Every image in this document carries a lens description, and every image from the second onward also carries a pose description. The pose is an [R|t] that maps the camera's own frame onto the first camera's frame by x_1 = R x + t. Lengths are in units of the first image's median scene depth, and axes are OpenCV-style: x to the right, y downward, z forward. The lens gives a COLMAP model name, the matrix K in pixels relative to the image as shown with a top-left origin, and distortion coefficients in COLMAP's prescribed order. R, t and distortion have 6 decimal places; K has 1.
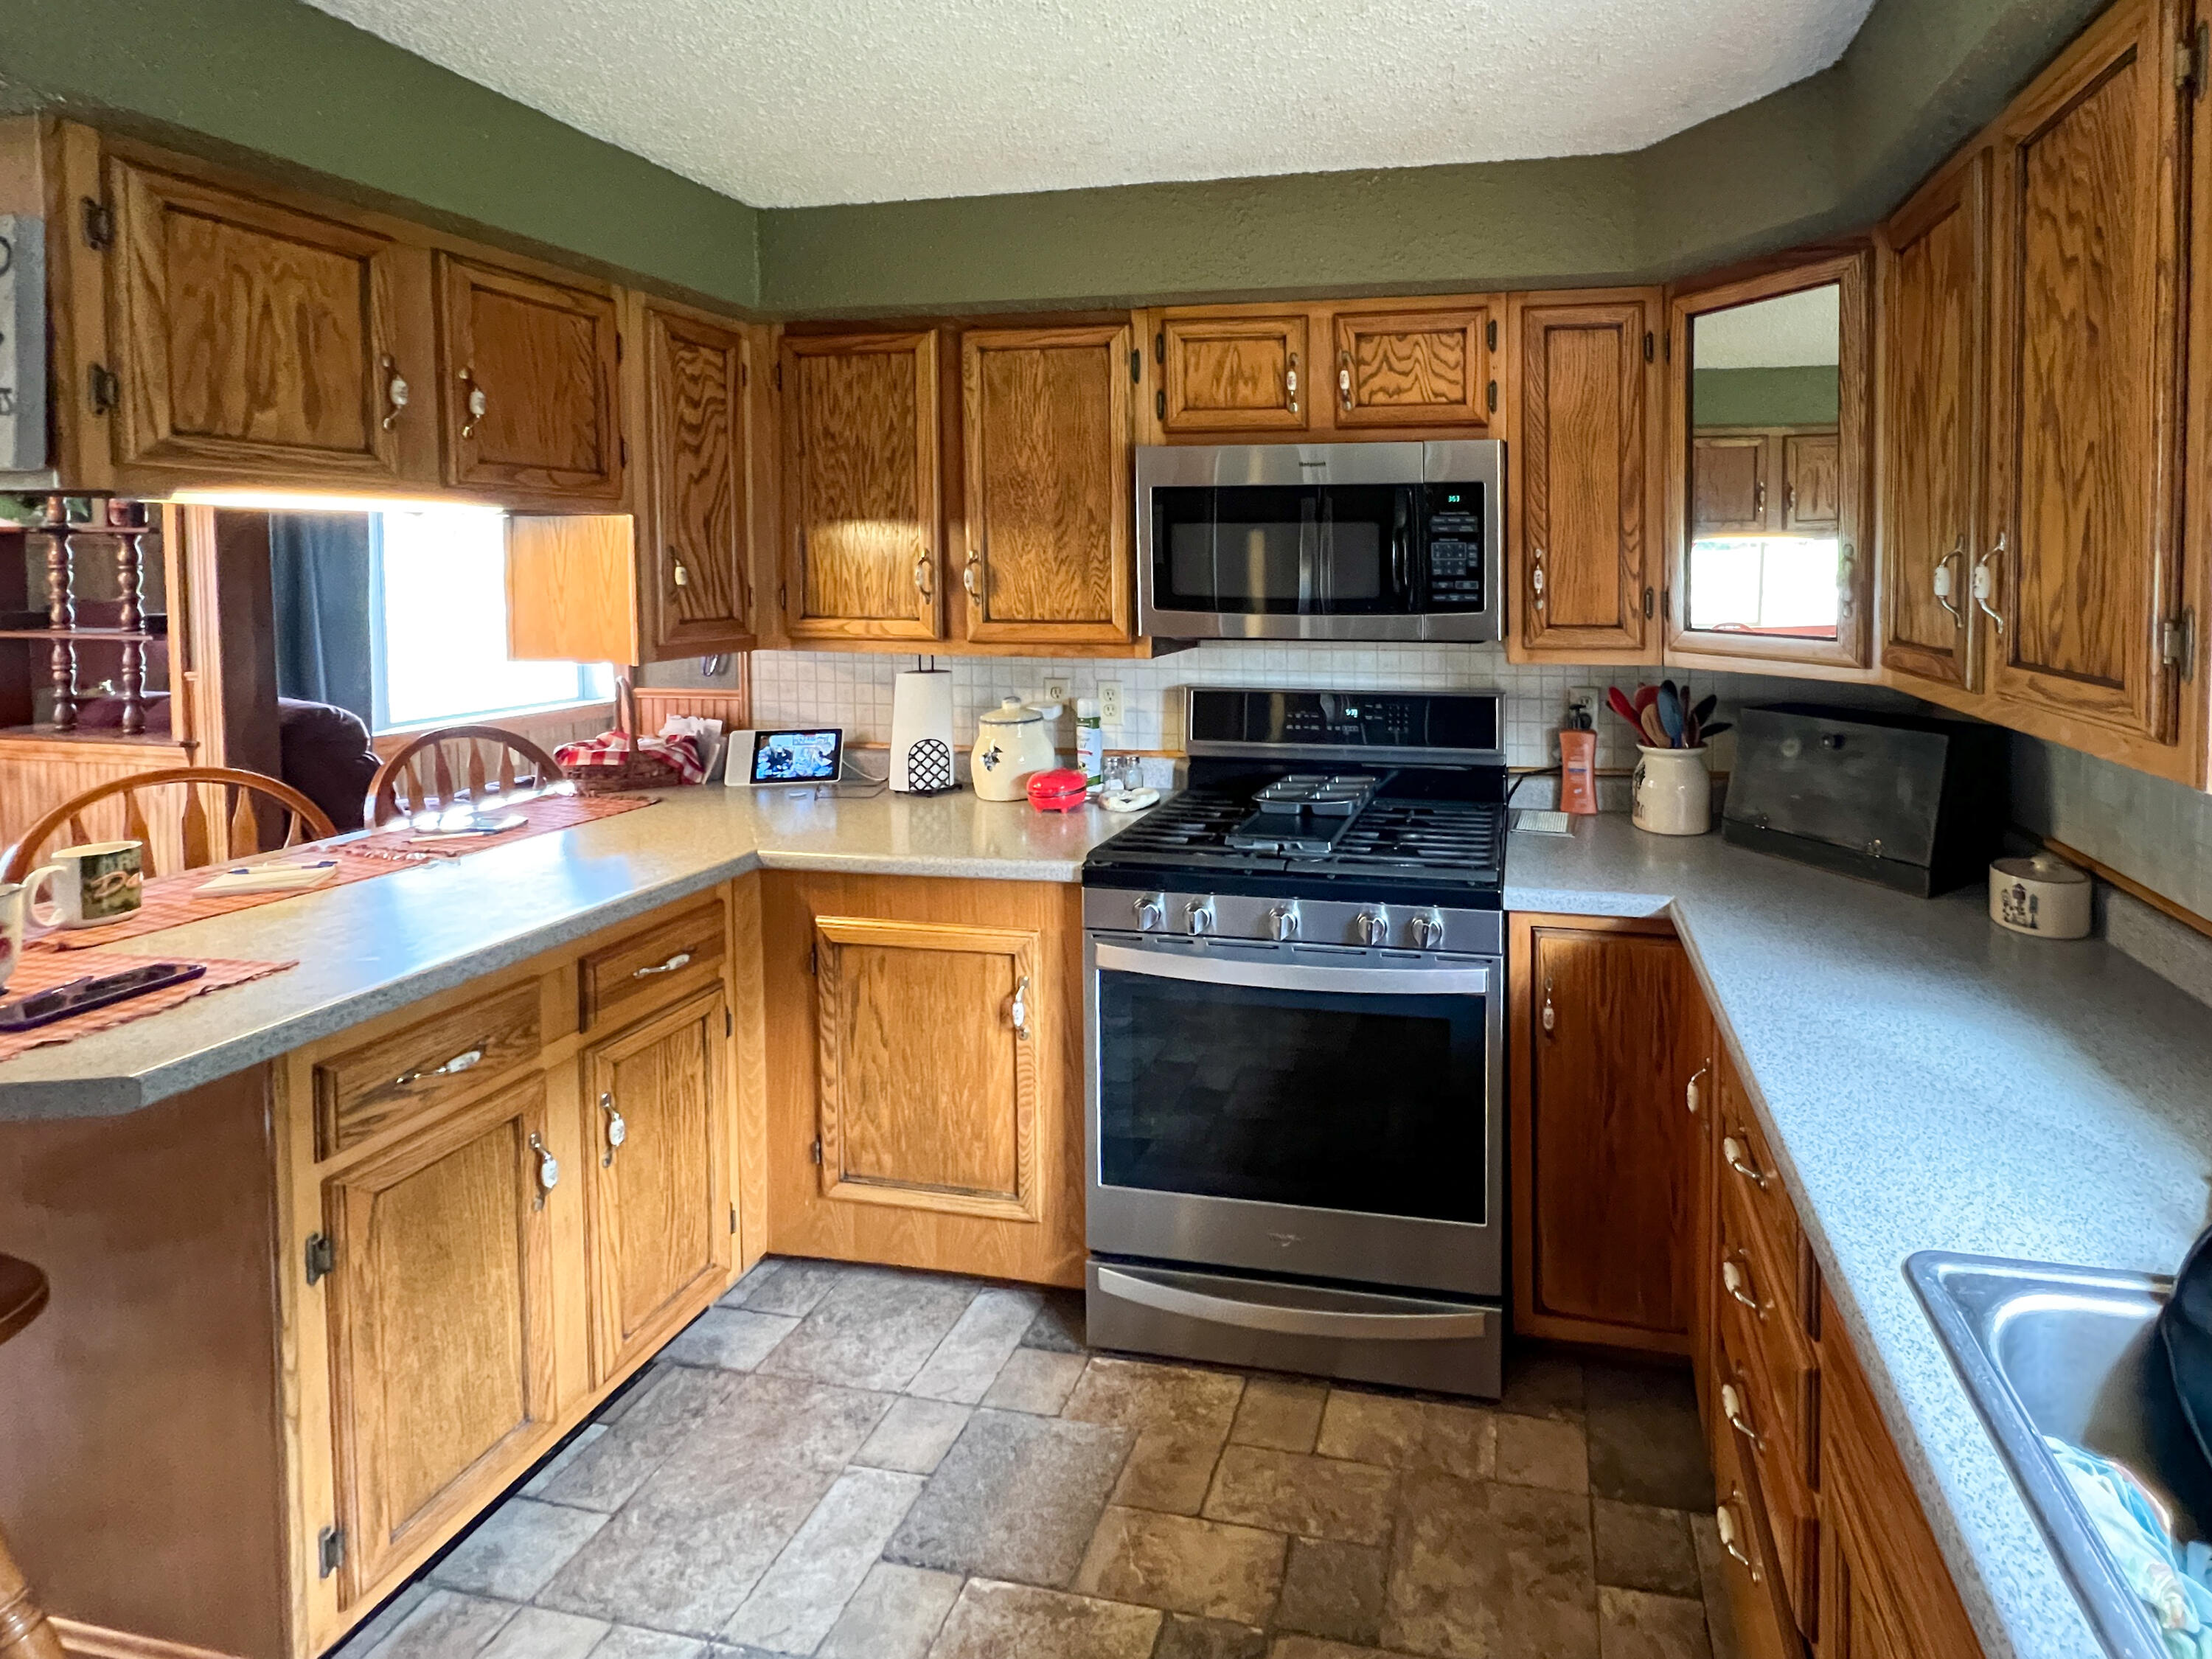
lens RADIAL K [[947.8, 0, 1362.7], [0, 947.8, 602.8], [0, 0, 1]] dist [-0.001508, 0.000283]
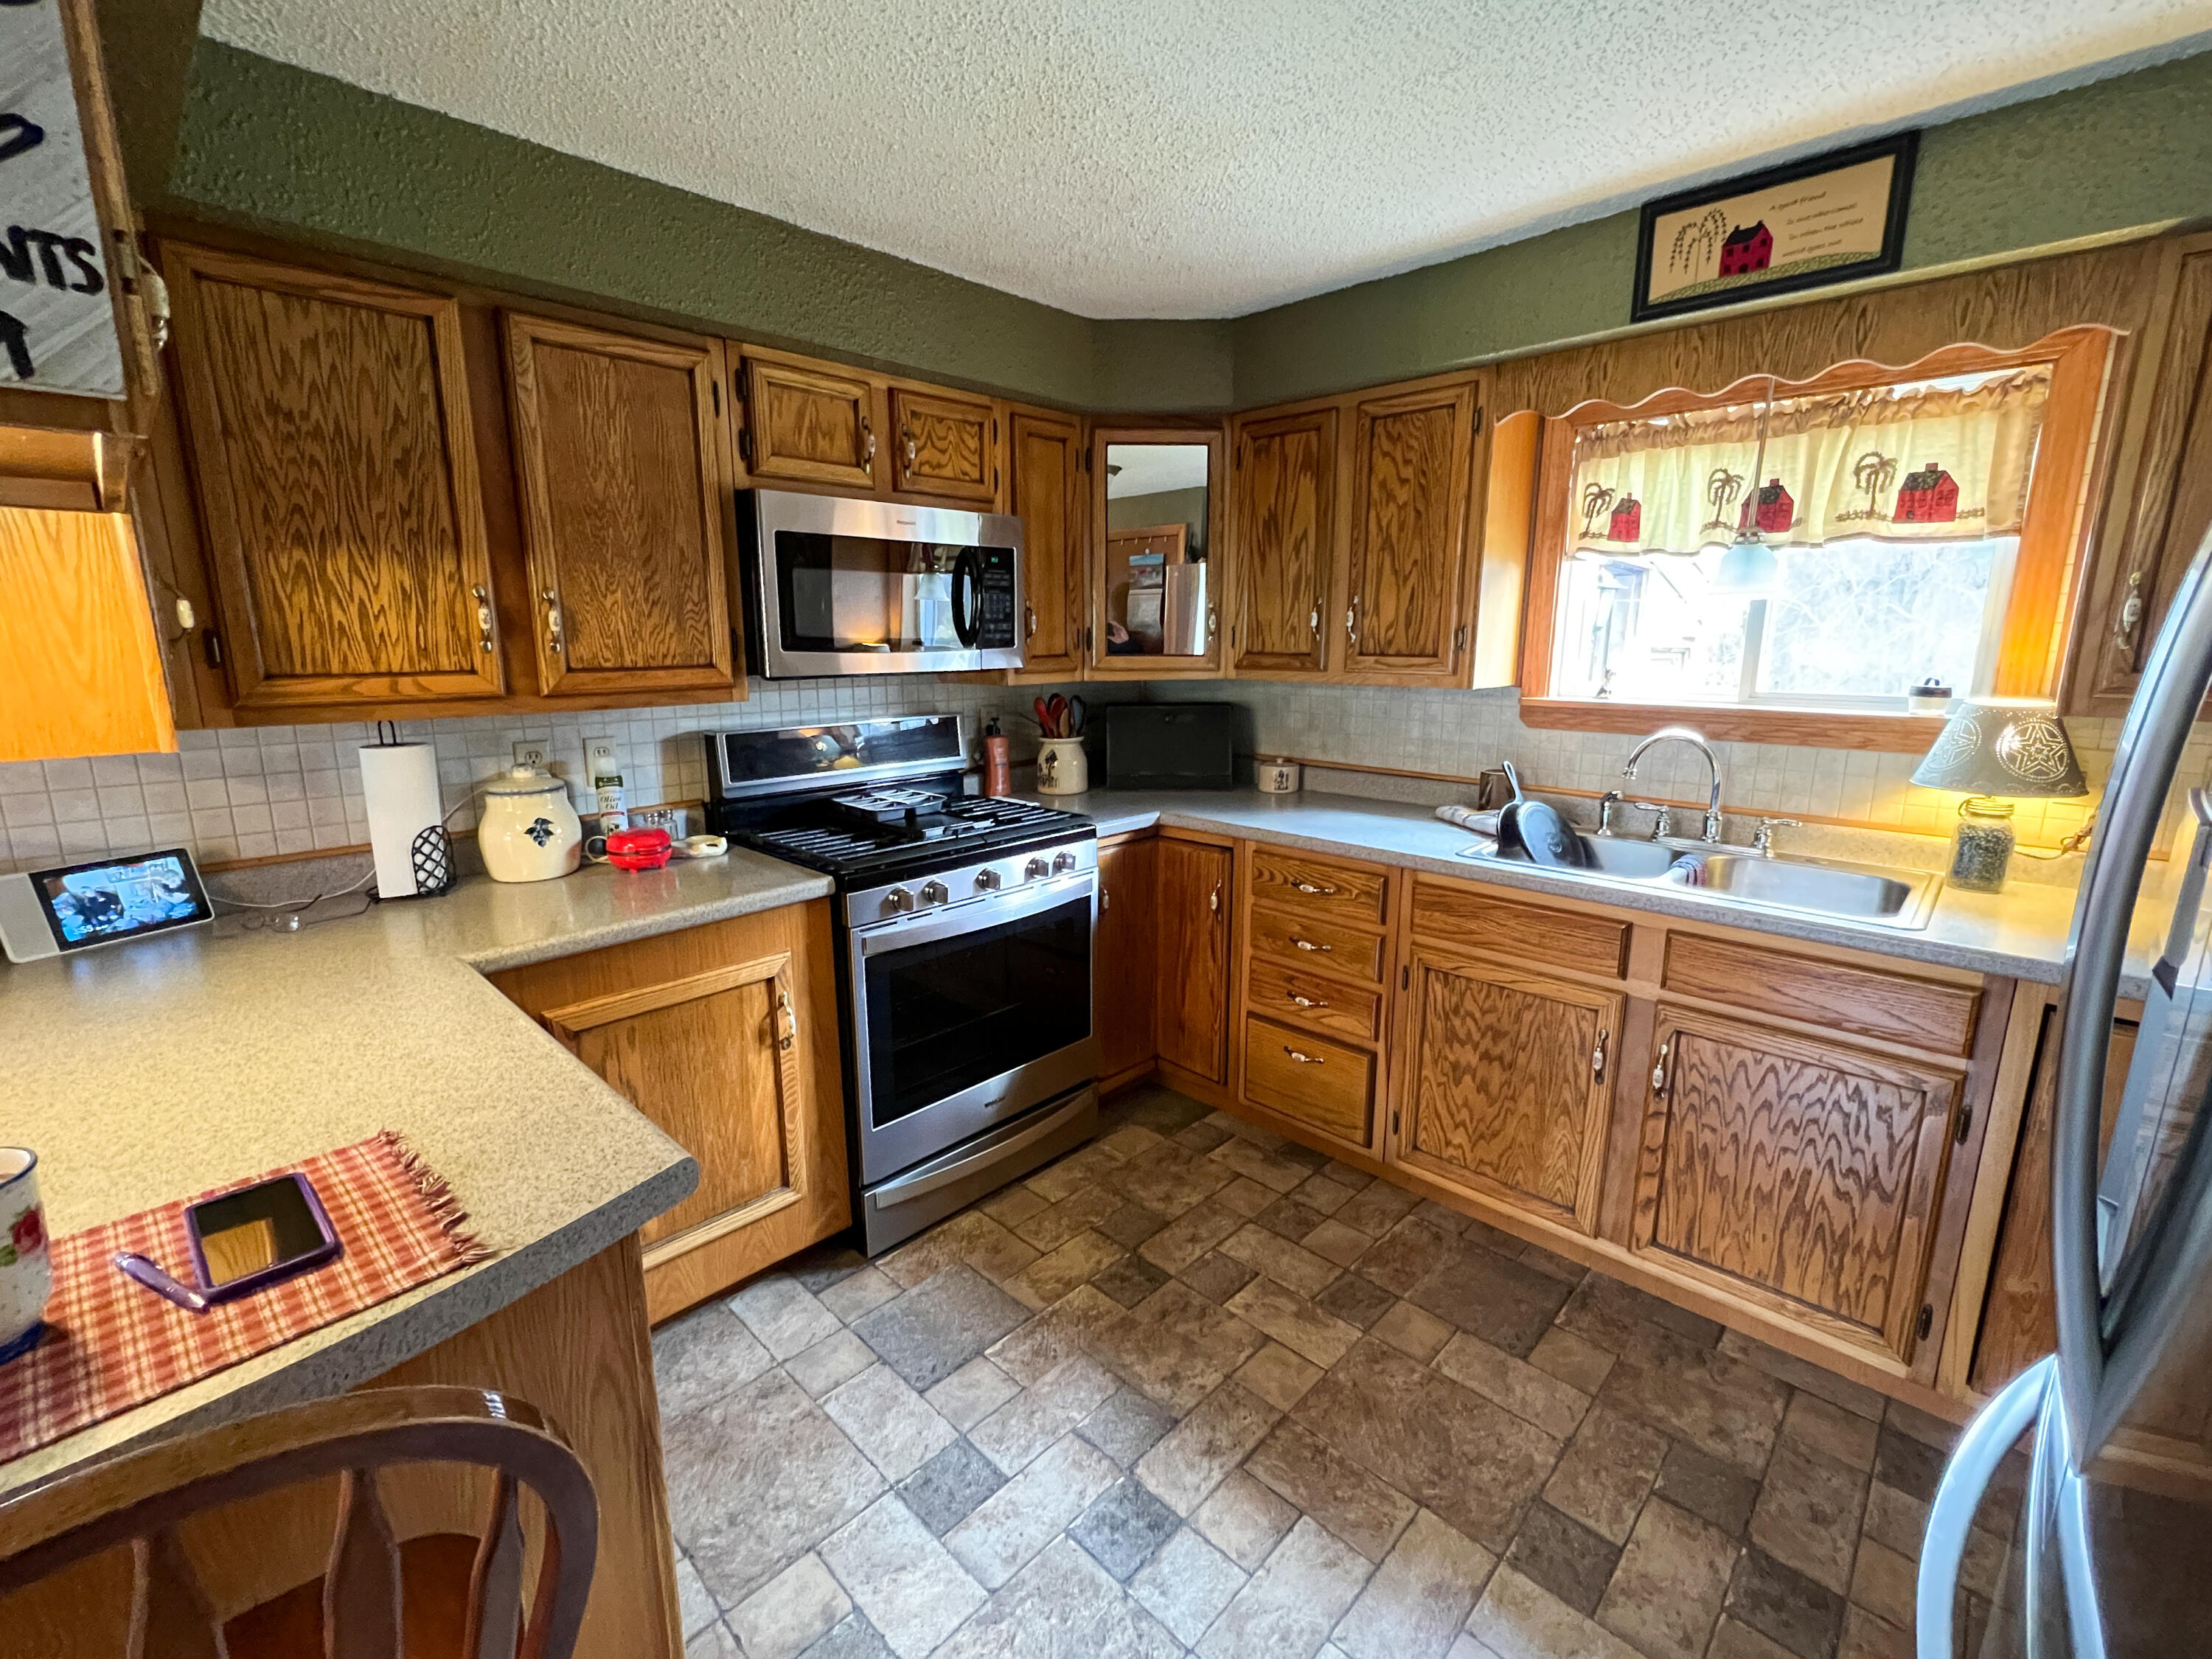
lens RADIAL K [[962.1, 0, 1061.1], [0, 962.1, 829.2], [0, 0, 1]] dist [-0.001265, -0.000046]
pose [[0.591605, -0.166281, 0.788894, -0.883882], [0.032952, 0.982670, 0.182413, 0.016325], [-0.805554, -0.081921, 0.586832, 0.097223]]
